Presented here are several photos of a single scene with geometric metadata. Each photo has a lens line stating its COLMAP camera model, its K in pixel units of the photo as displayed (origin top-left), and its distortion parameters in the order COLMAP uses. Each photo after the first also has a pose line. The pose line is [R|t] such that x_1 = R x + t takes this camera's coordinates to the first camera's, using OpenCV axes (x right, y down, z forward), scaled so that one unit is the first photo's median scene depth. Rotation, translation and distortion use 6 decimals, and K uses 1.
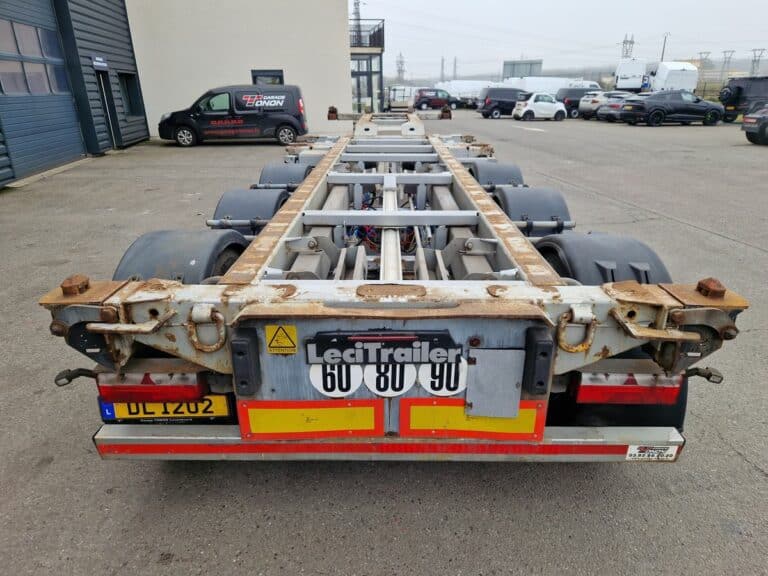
lens RADIAL K [[512.9, 0, 380.8], [0, 512.9, 291.5], [0, 0, 1]] dist [0.053802, -0.037192]
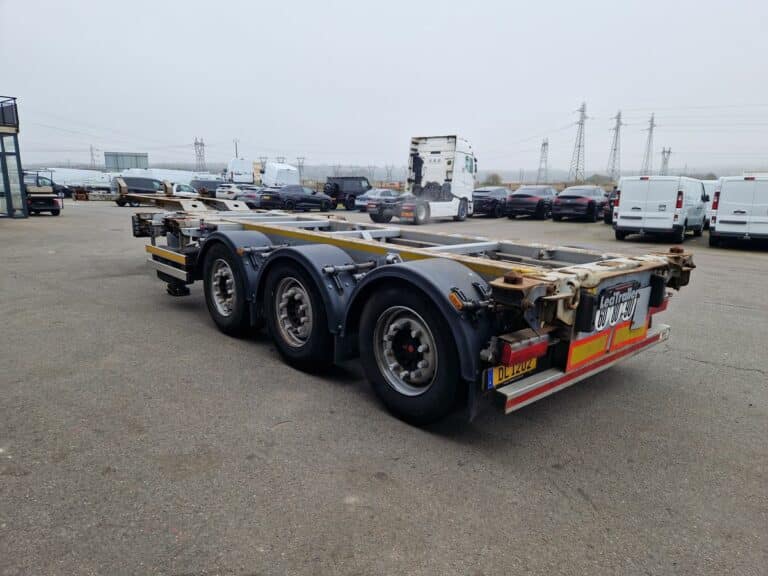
lens RADIAL K [[512.9, 0, 386.3], [0, 512.9, 286.5], [0, 0, 1]] dist [0.053802, -0.037192]
pose [[0.733403, -0.112382, 0.670440, -0.127348], [0.227474, 0.969957, -0.086249, 0.003784], [-0.640605, 0.215763, 0.736934, 0.011543]]
